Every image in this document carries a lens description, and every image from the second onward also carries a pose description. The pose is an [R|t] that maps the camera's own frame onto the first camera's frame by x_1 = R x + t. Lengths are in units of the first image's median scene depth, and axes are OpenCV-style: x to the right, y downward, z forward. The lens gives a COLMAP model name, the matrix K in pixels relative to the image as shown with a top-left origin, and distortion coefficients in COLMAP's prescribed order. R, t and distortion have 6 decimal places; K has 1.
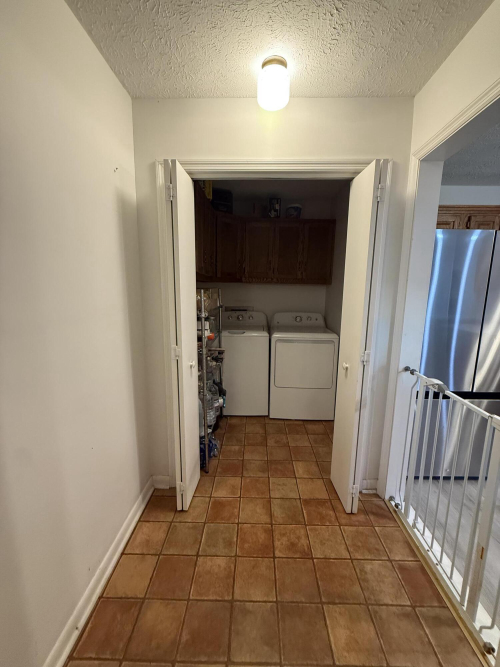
lens RADIAL K [[264.9, 0, 249.9], [0, 264.9, 333.0], [0, 0, 1]] dist [-0.001779, 0.001024]
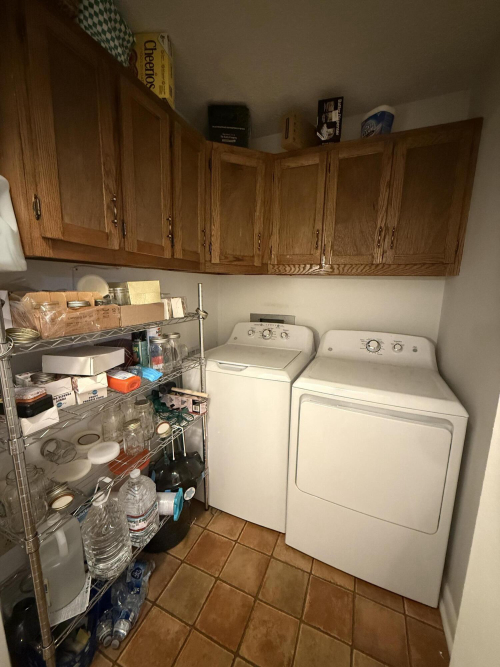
lens RADIAL K [[264.9, 0, 252.3], [0, 264.9, 332.6], [0, 0, 1]] dist [-0.001779, 0.001024]
pose [[0.929713, 0.069375, -0.361692, 0.160061], [-0.067885, 0.997551, 0.016843, -0.075519], [0.361975, 0.008894, 0.932145, 0.479531]]
